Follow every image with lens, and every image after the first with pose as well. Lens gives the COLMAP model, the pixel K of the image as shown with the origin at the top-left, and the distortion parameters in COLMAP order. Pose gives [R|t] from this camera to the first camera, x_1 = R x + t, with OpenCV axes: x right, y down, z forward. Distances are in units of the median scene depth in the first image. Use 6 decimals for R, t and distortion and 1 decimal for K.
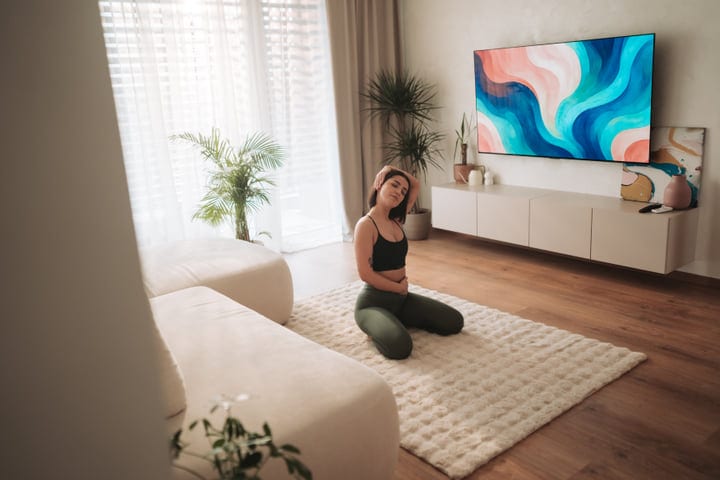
lens RADIAL K [[614.8, 0, 351.3], [0, 614.8, 245.1], [0, 0, 1]] dist [-0.041341, 0.078618]
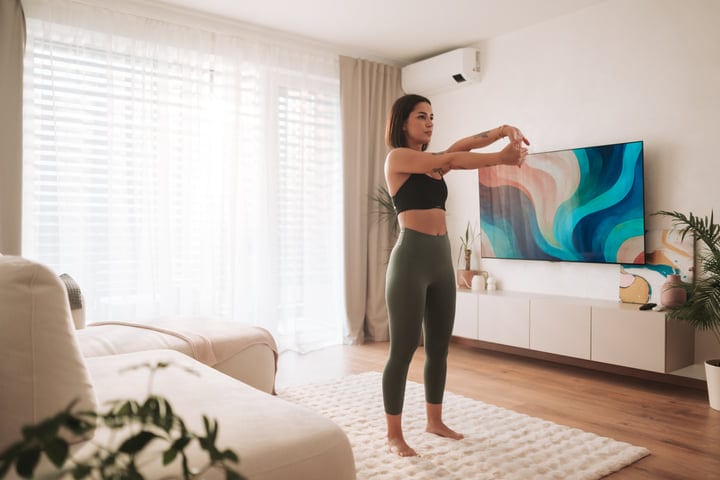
lens RADIAL K [[594.5, 0, 404.4], [0, 594.5, 237.9], [0, 0, 1]] dist [-0.040142, 0.040489]
pose [[0.997252, 0.060453, 0.042830, 0.044586], [-0.047854, 0.966924, -0.250535, 0.082280], [-0.056559, 0.247797, 0.967160, 0.064458]]
